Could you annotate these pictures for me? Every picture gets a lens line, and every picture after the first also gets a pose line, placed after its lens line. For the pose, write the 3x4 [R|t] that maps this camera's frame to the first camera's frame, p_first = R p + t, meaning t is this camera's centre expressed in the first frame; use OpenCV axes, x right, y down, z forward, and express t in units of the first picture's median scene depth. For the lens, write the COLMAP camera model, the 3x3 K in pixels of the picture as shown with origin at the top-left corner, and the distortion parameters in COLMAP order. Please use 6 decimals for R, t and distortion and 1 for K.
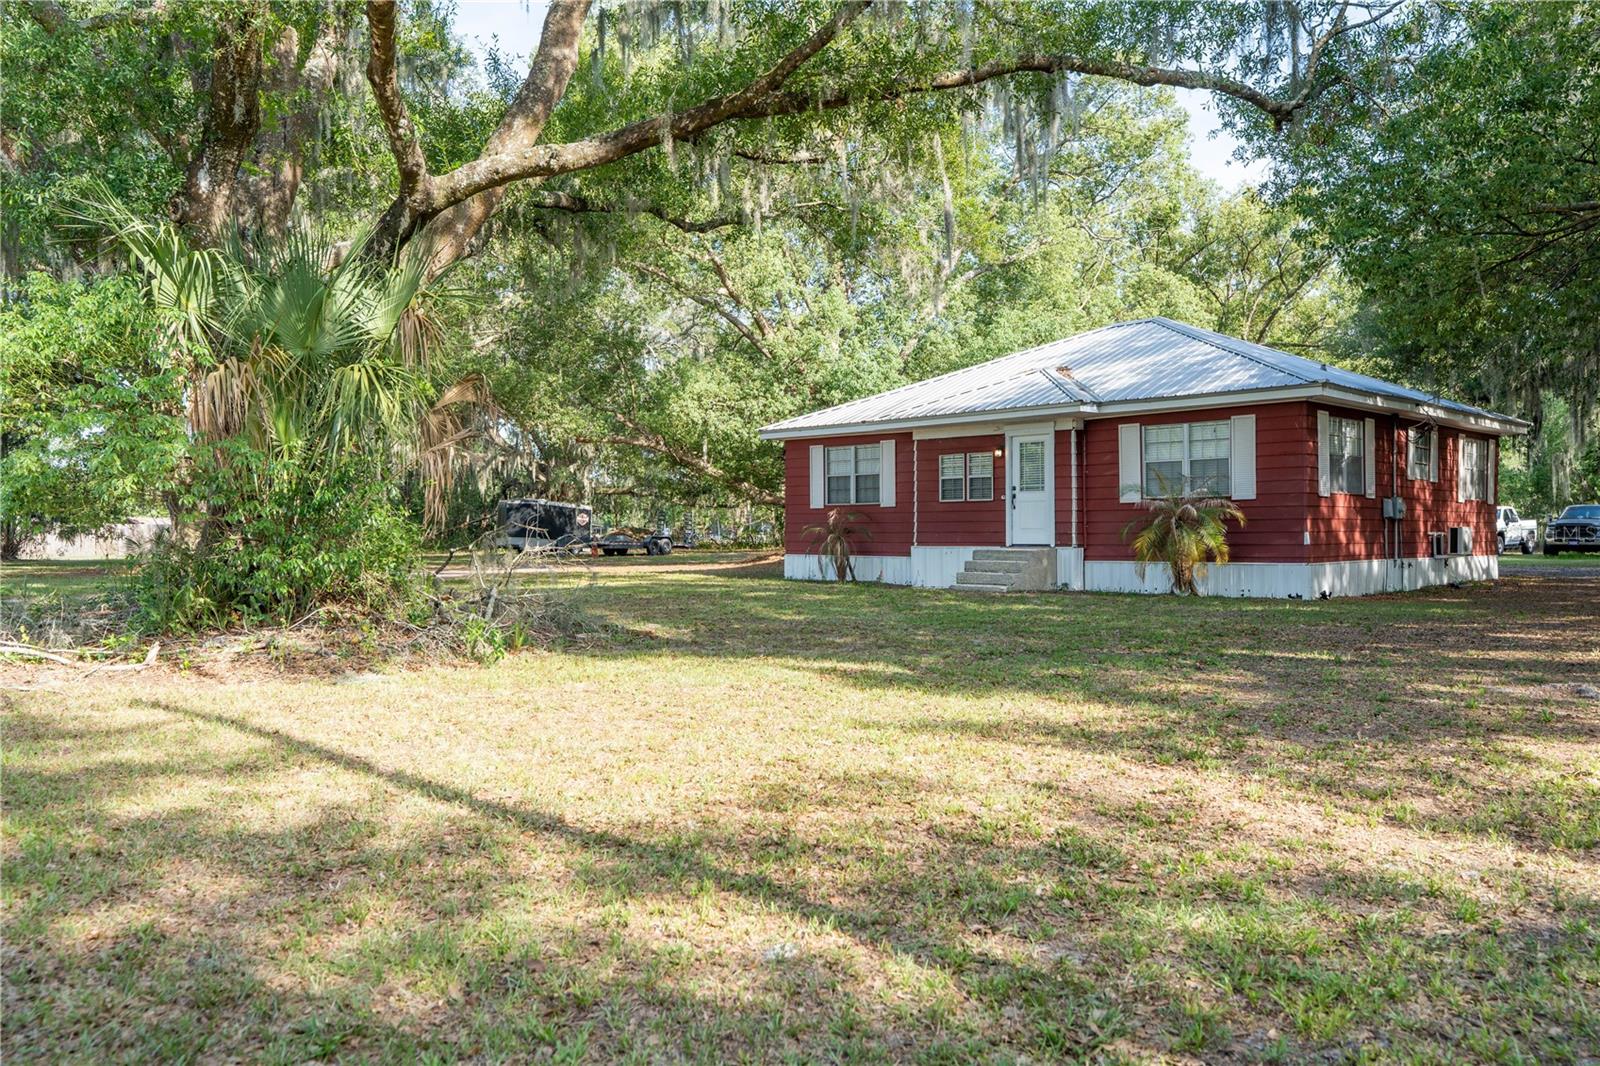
lens RADIAL K [[1370.7, 0, 800.0], [0, 1370.7, 533.0], [0, 0, 1]] dist [-0.000069, -0.002214]
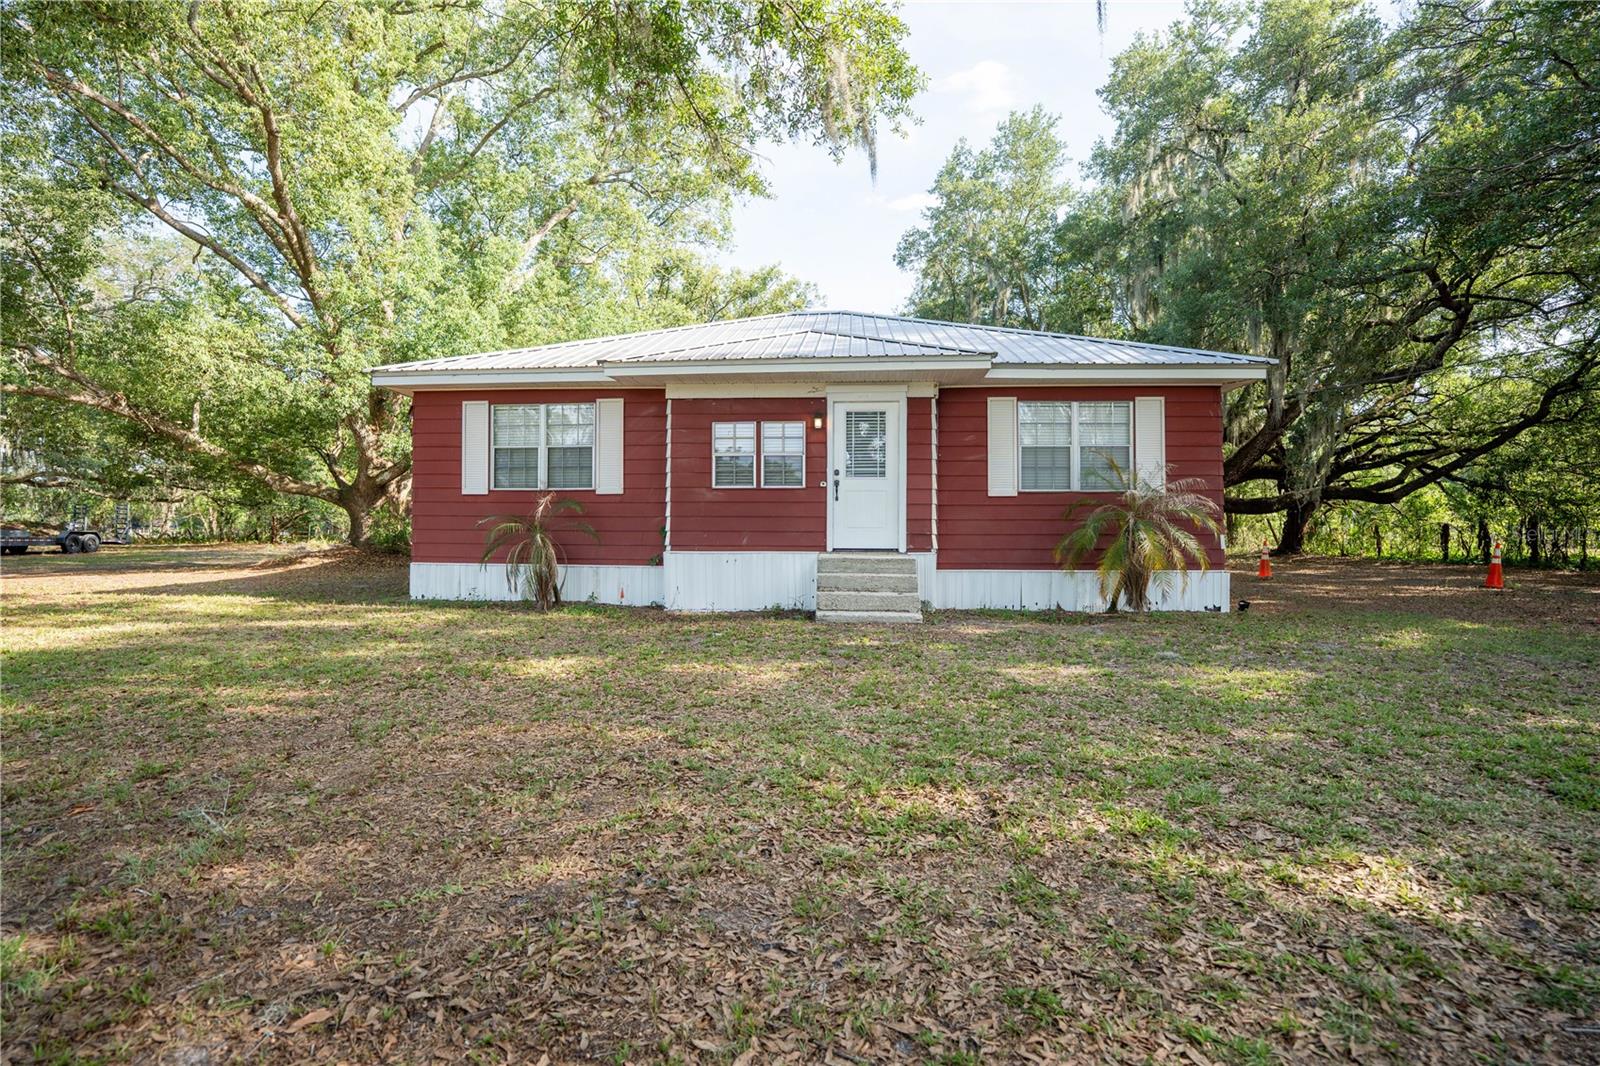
lens RADIAL K [[764.1, 0, 800.0], [0, 764.1, 533.0], [0, 0, 1]] dist [-0.057304, 0.023137]
pose [[0.757510, 0.006595, 0.652790, -0.118976], [-0.008262, 0.999966, -0.000515, 0.000159], [-0.652771, -0.005003, 0.757539, 0.663359]]
